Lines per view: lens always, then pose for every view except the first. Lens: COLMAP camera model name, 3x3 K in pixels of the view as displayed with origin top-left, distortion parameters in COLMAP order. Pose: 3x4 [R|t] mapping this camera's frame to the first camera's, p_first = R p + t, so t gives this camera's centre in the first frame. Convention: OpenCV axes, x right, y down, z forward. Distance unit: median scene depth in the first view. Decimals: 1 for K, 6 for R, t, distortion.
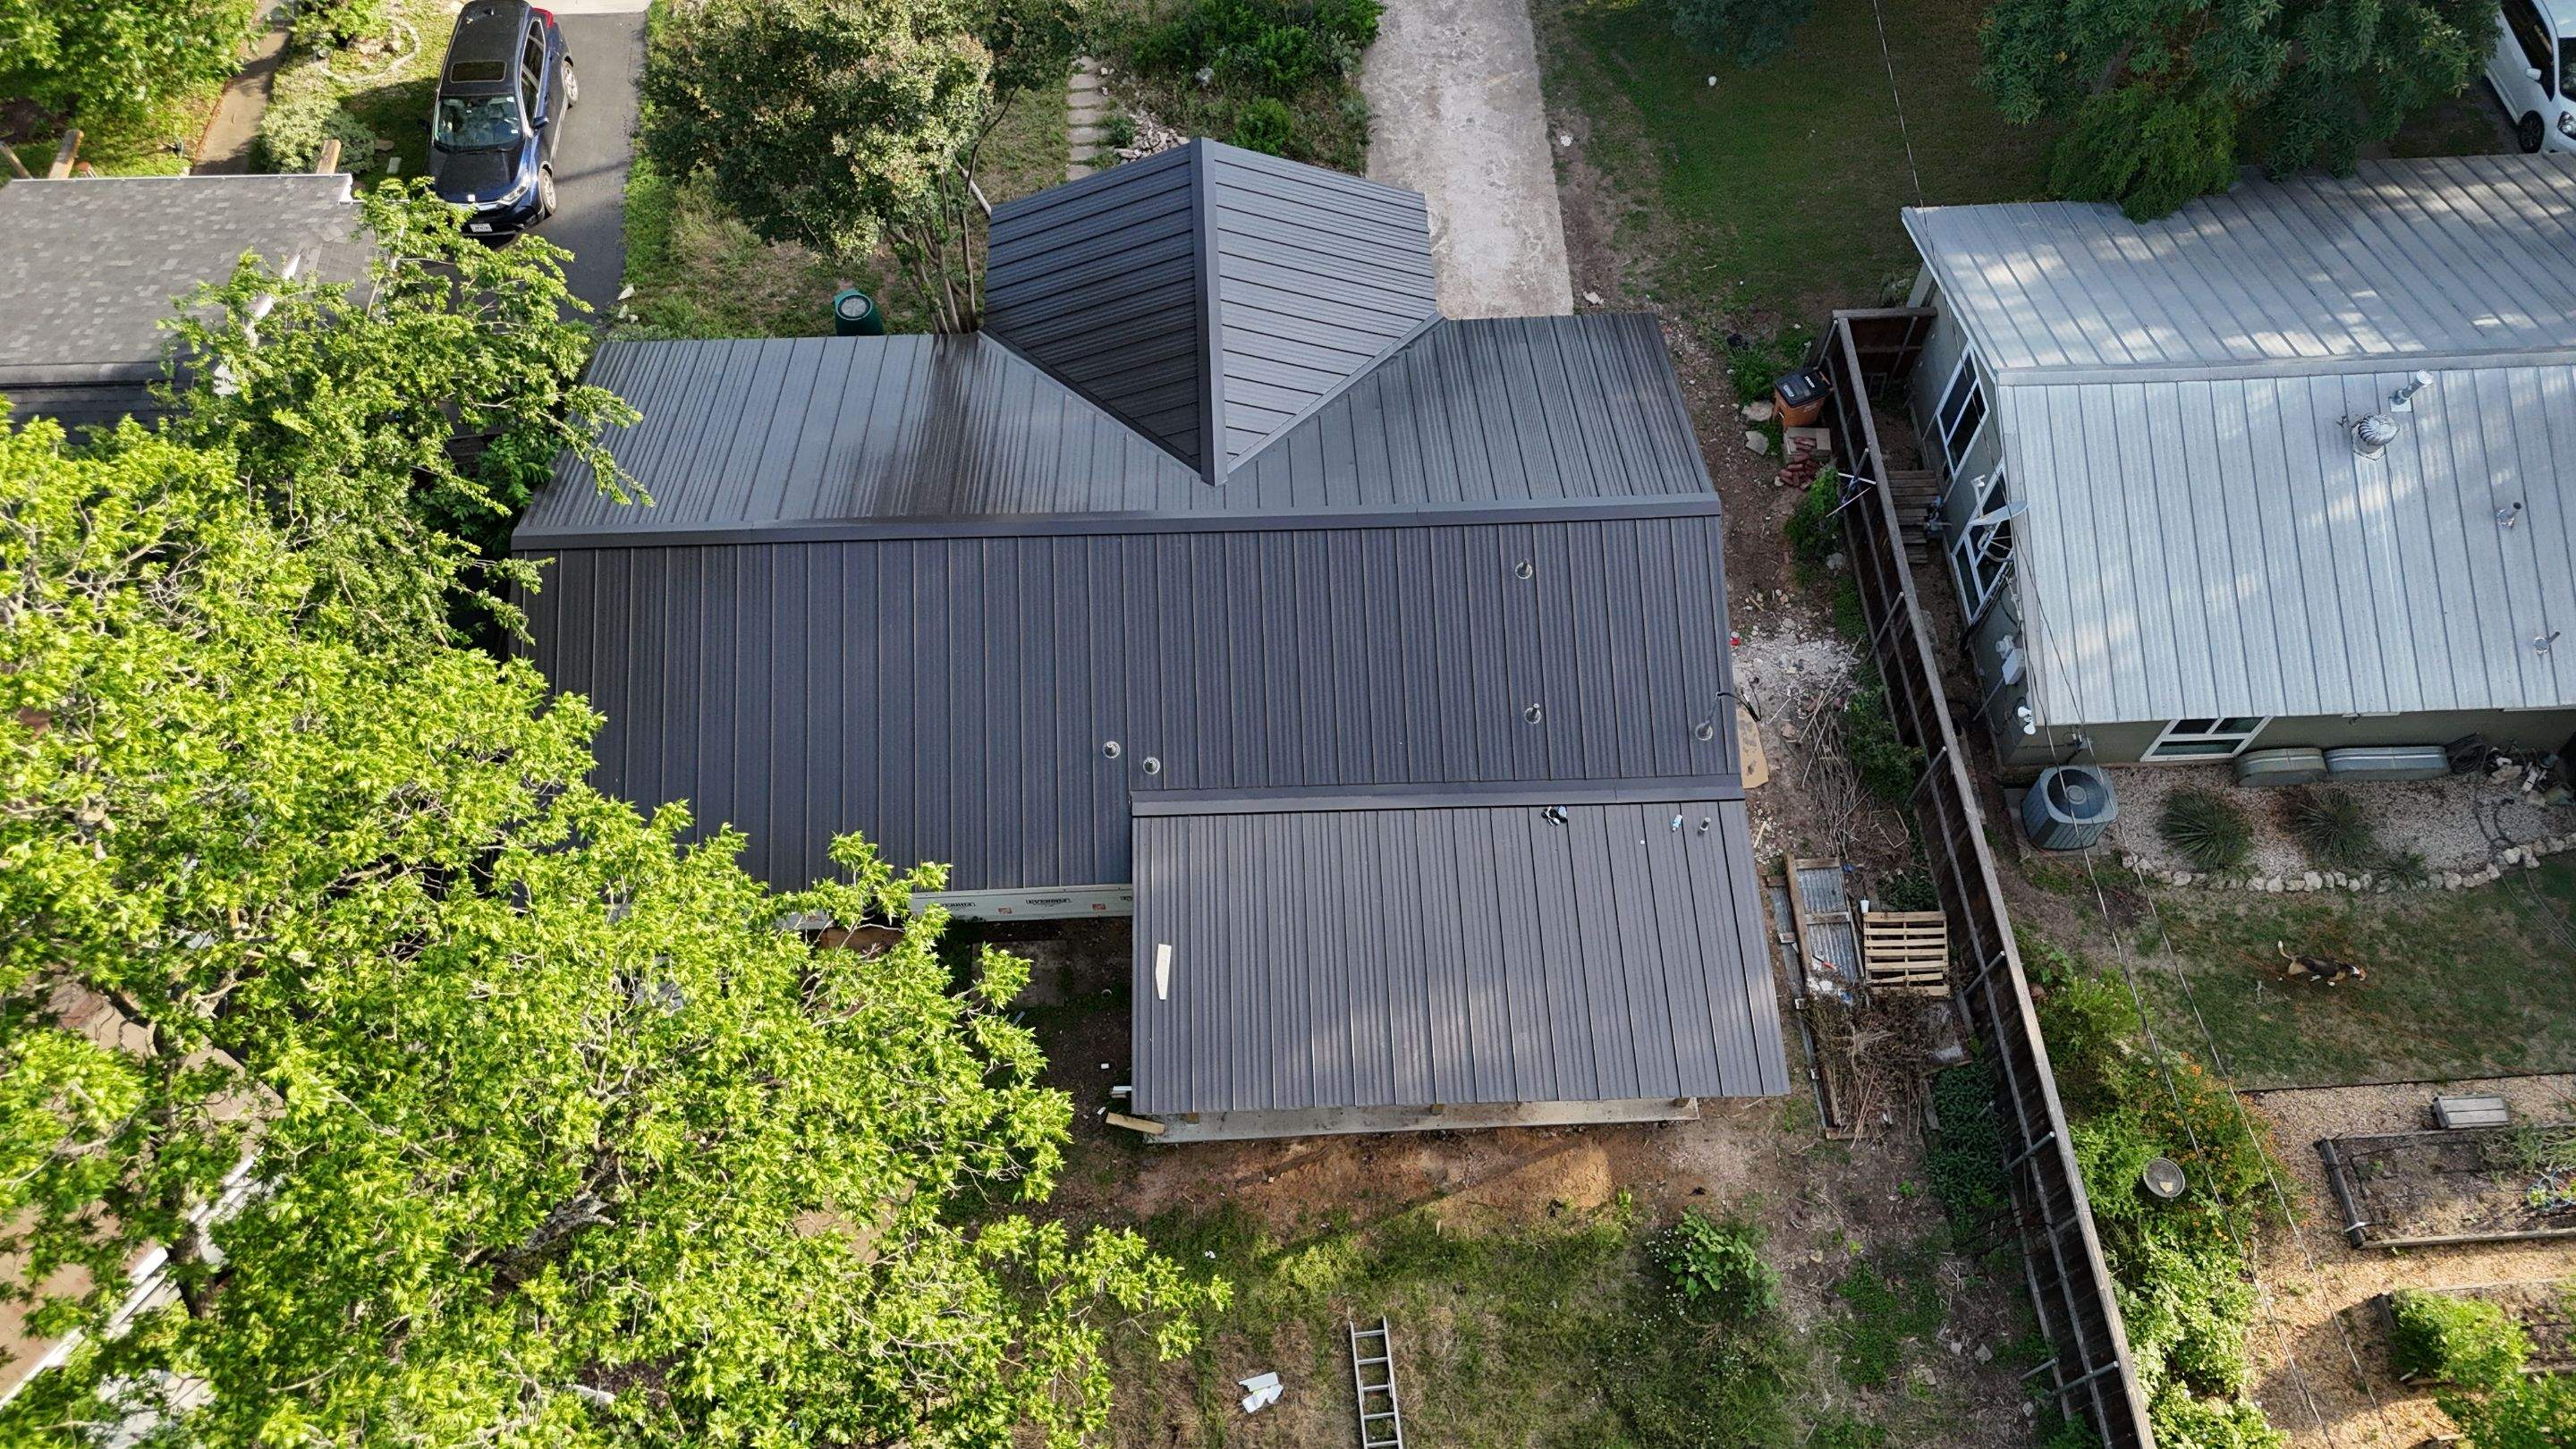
lens RADIAL K [[1900.0, 0, 1291.2], [0, 1900.0, 712.5], [0, 0, 1]] dist [0.067848, -0.059599]
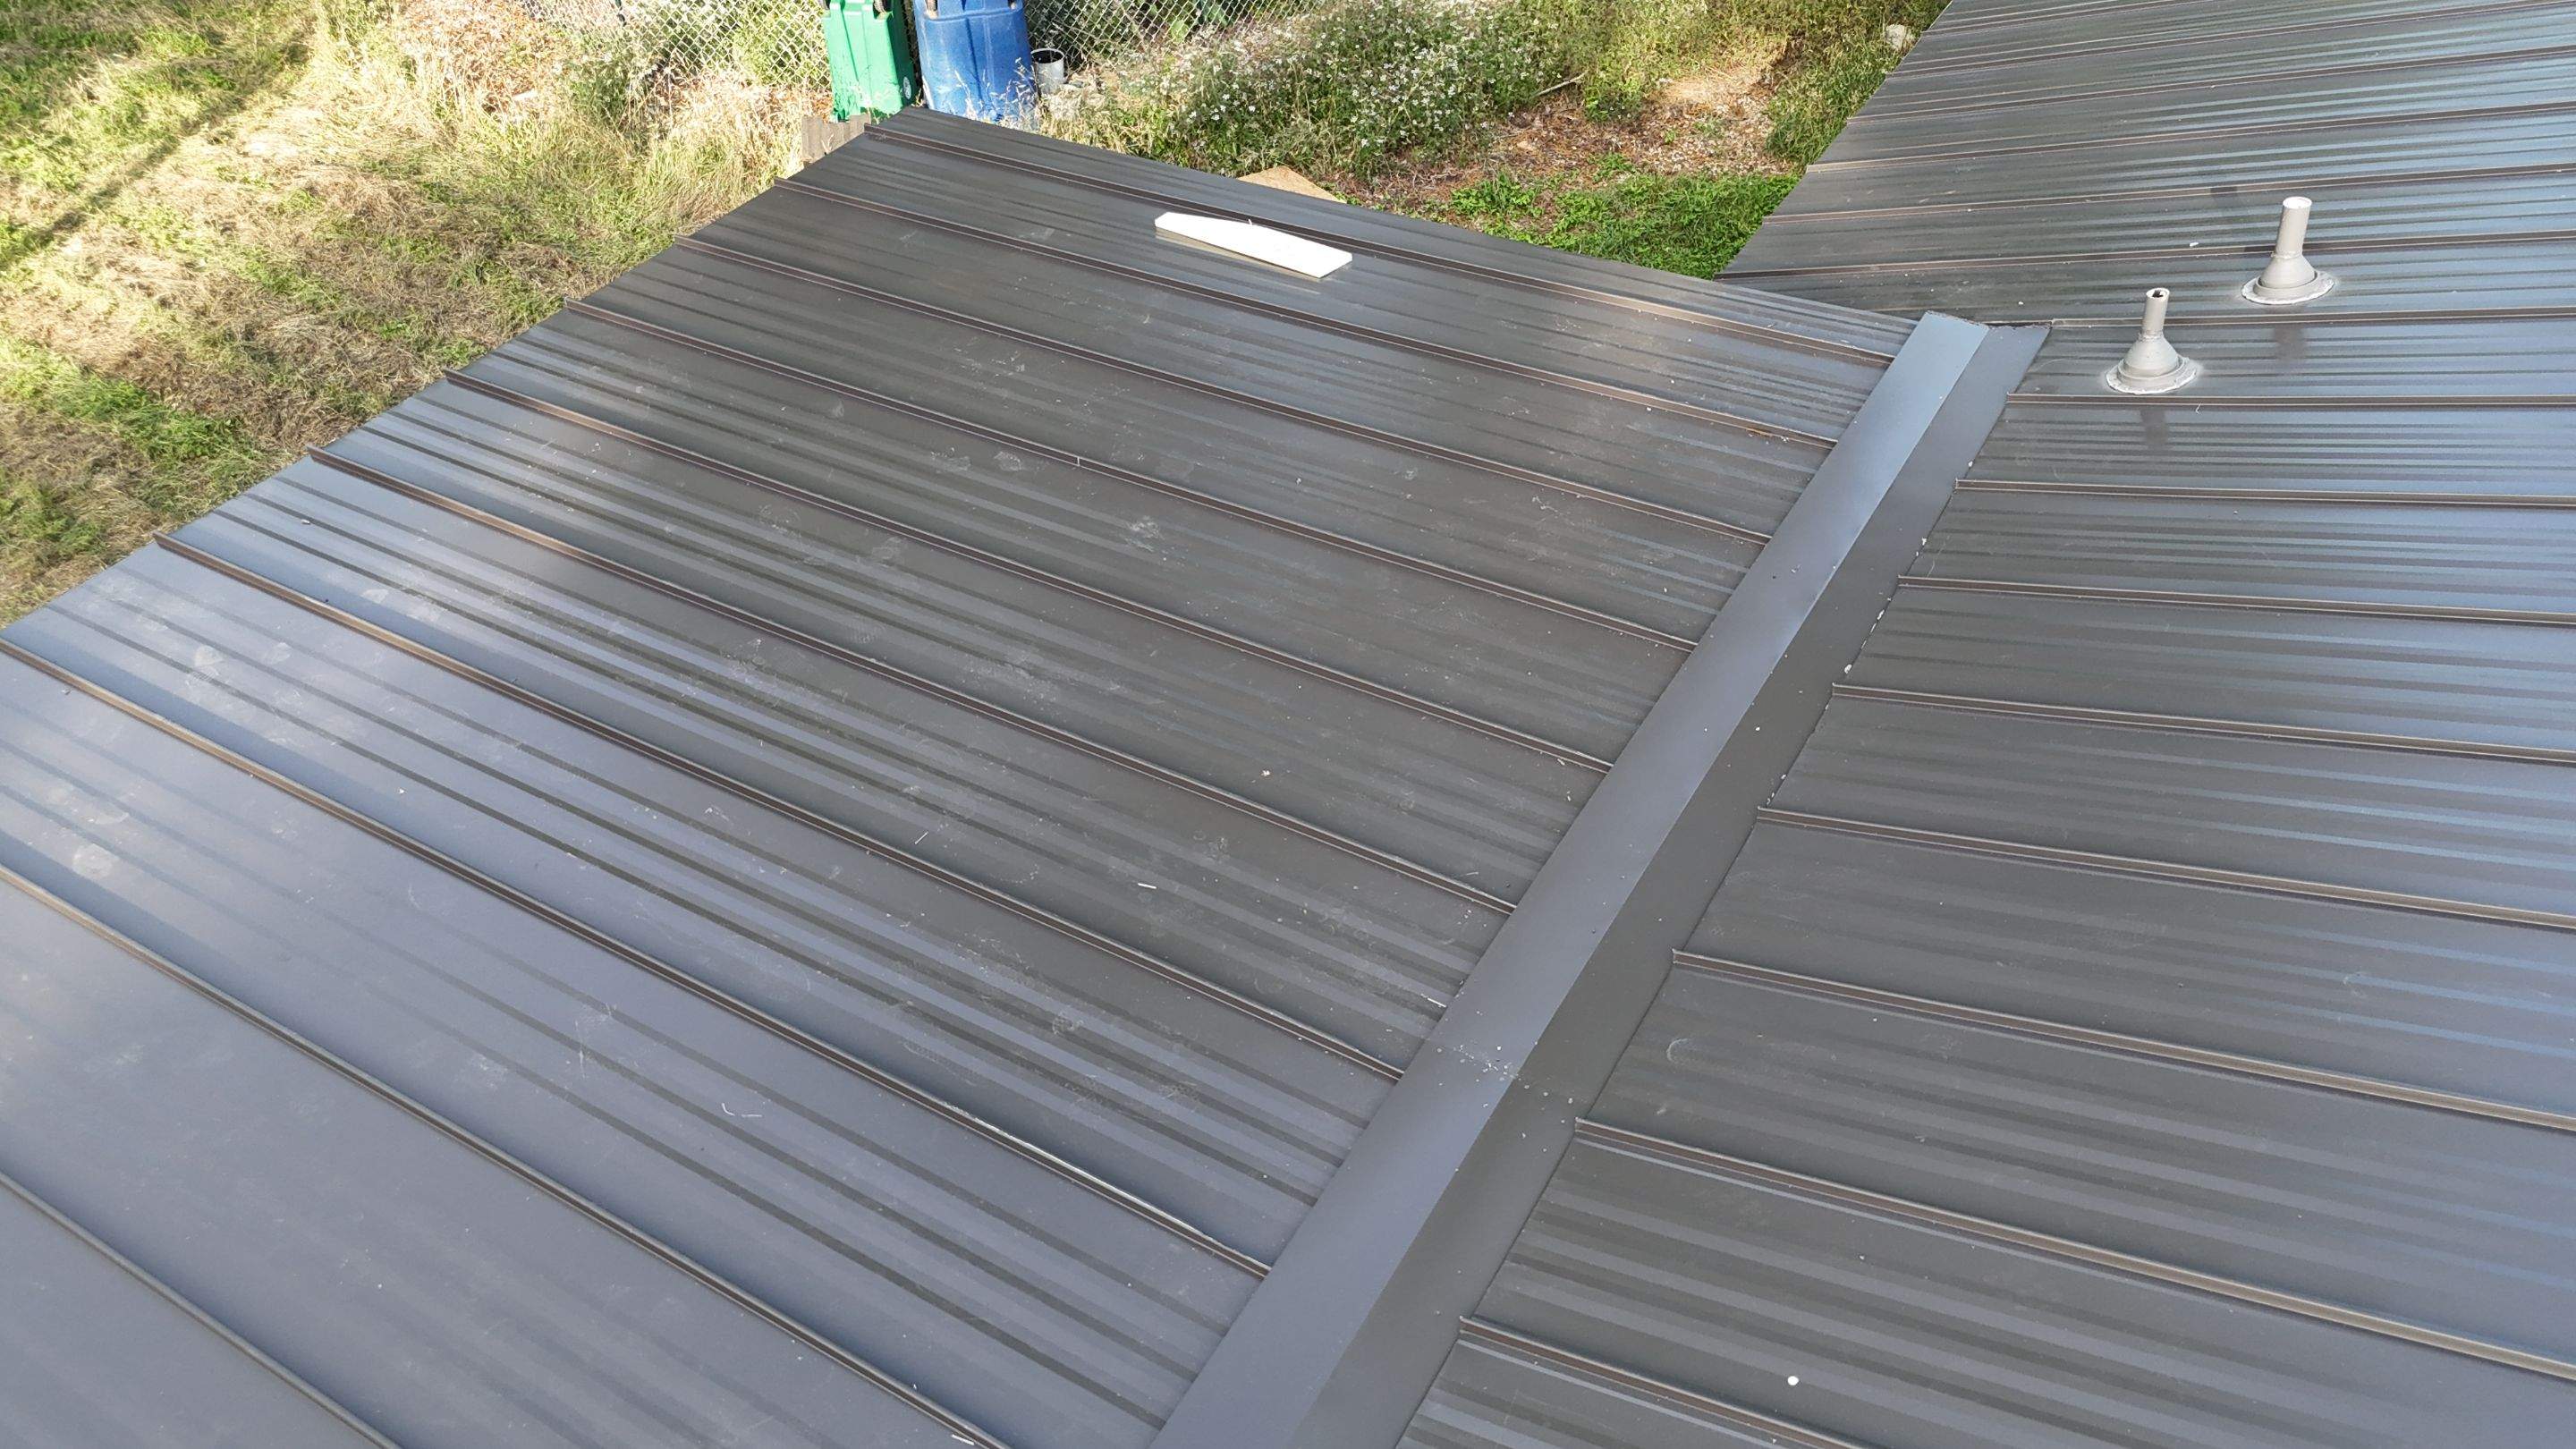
lens RADIAL K [[1900.0, 0, 1308.2], [0, 1900.0, 720.4], [0, 0, 1]] dist [0.067848, -0.059599]
pose [[-0.539412, 0.571327, -0.618563, 0.116395], [-0.731017, 0.046850, 0.680749, -0.042572], [0.417910, 0.819384, 0.392378, 0.842224]]
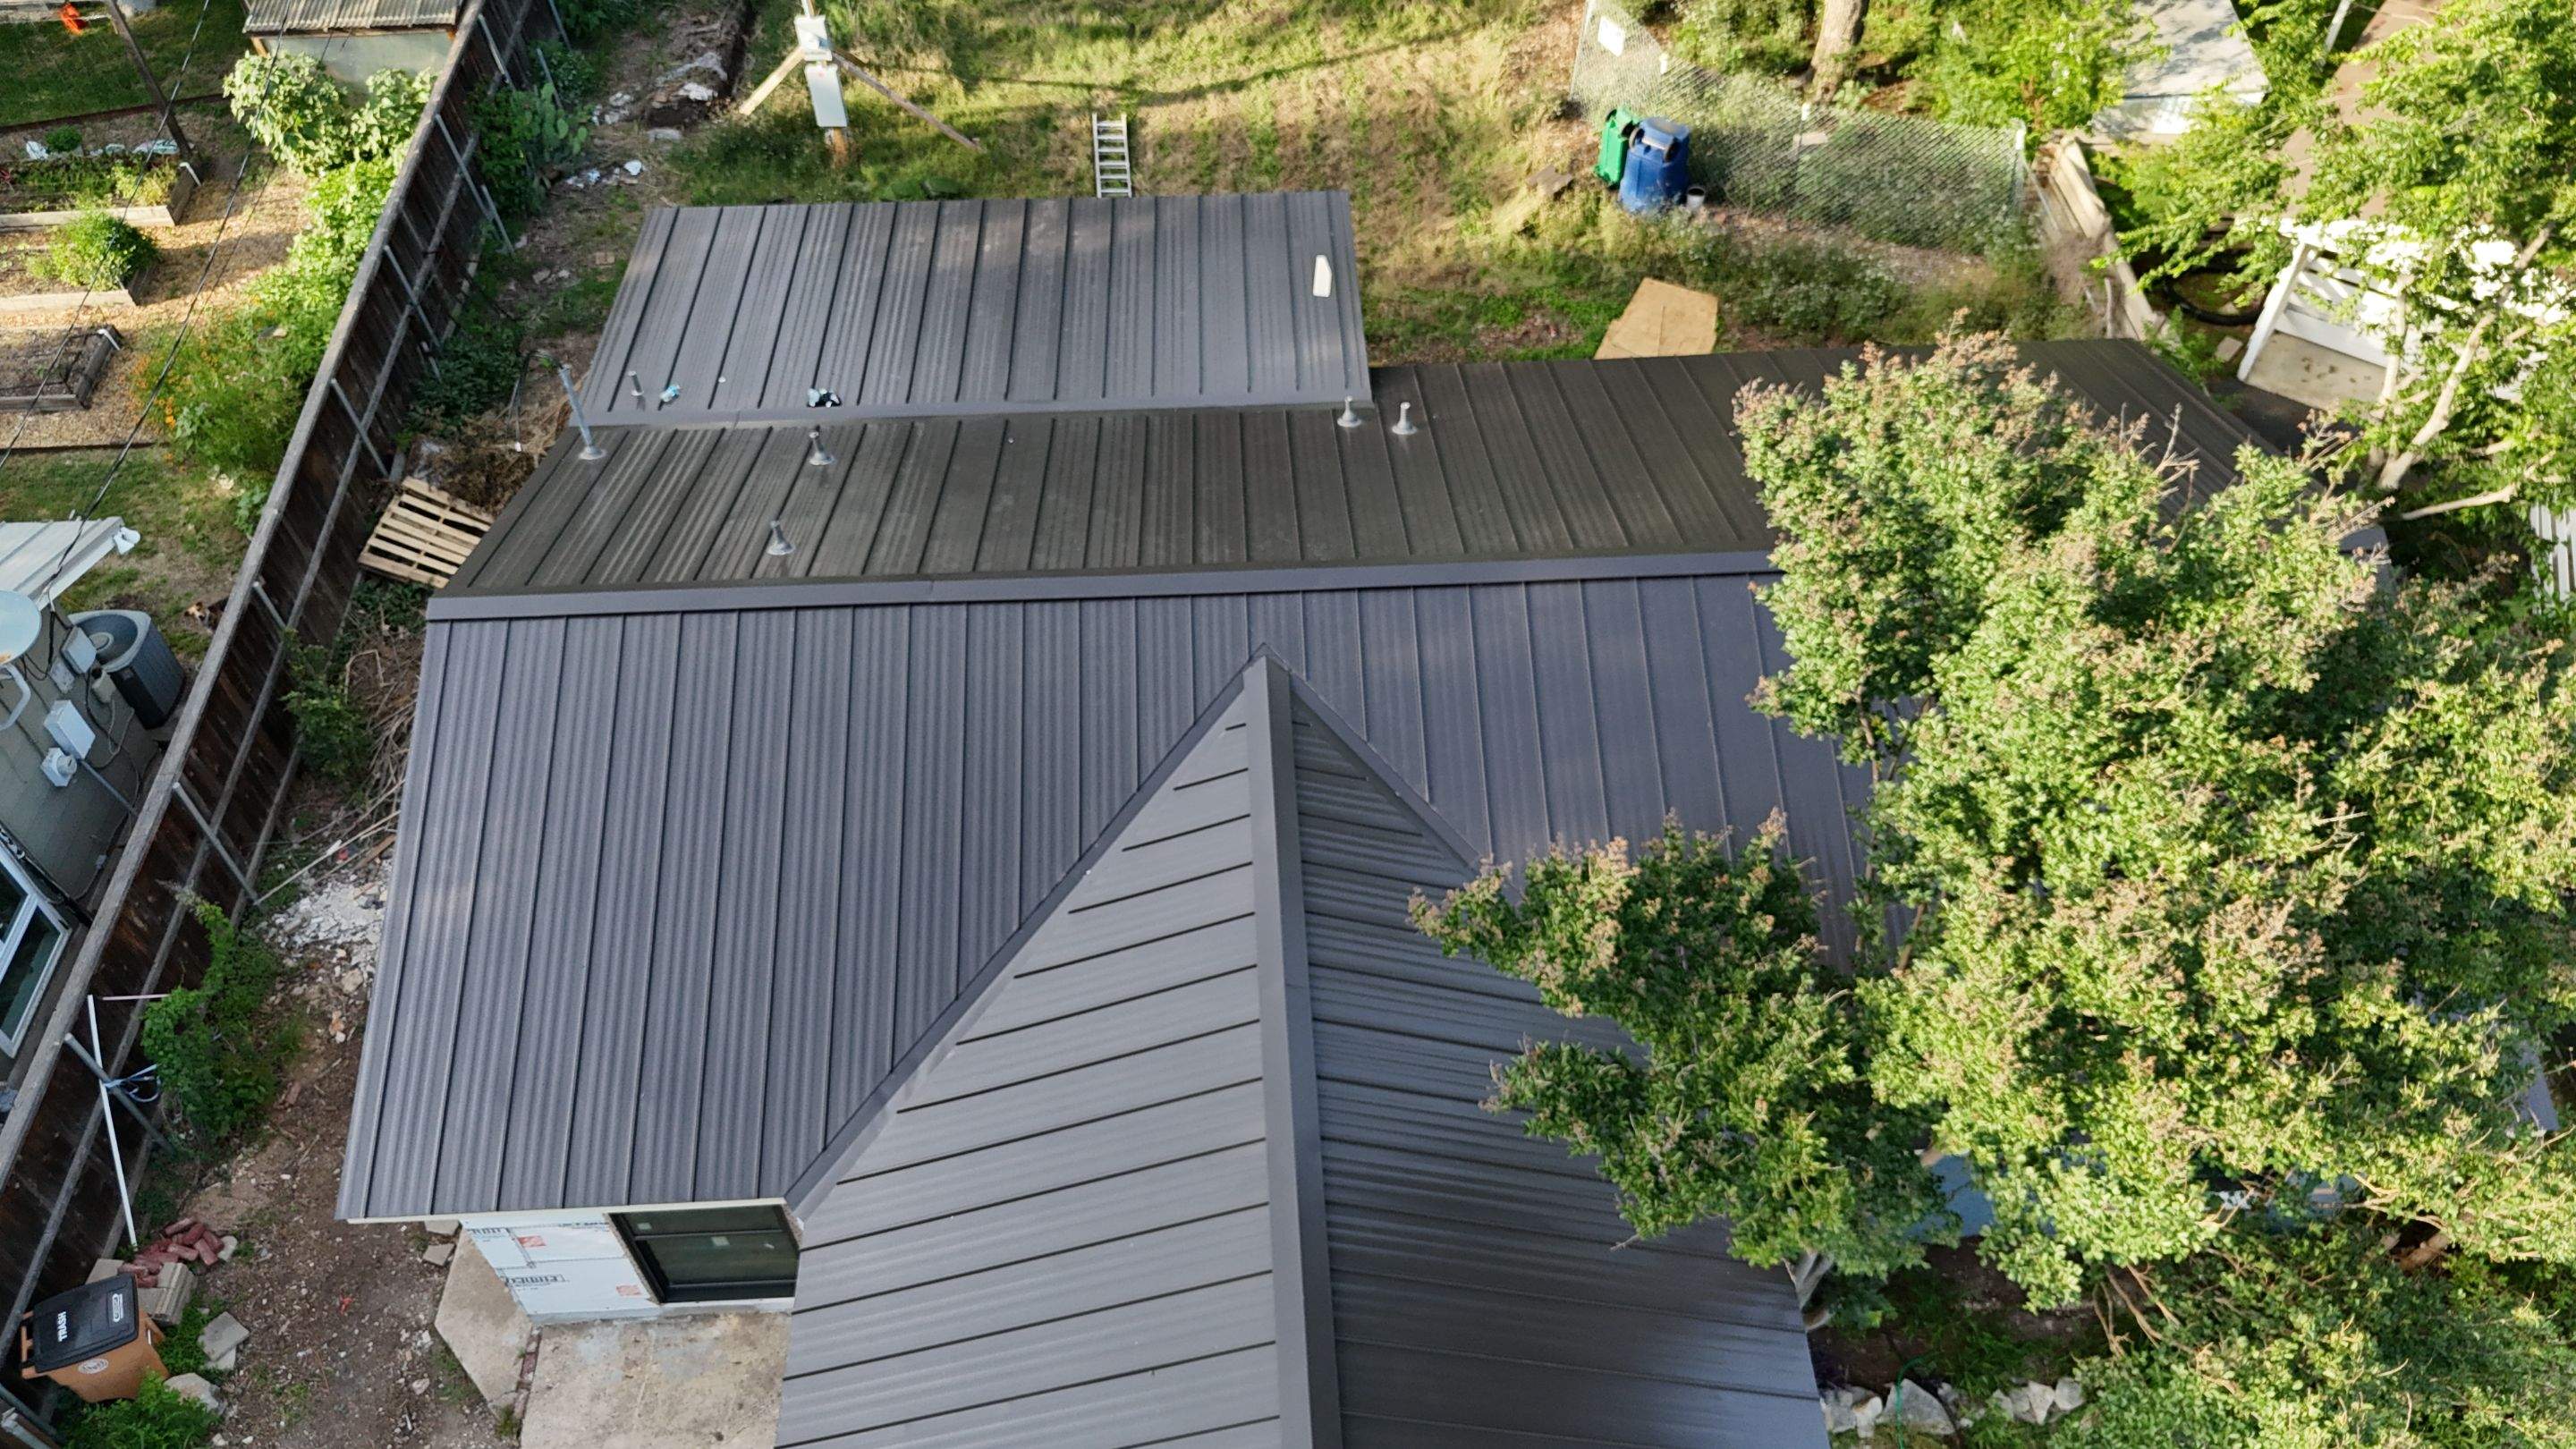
lens RADIAL K [[1900.0, 0, 1283.3], [0, 1900.0, 724.0], [0, 0, 1]] dist [0.067848, -0.059599]
pose [[-0.999883, 0.010948, 0.010655, -0.050300], [0.006452, -0.329587, 0.944103, -0.665324], [0.013848, 0.944062, 0.329478, 0.800223]]
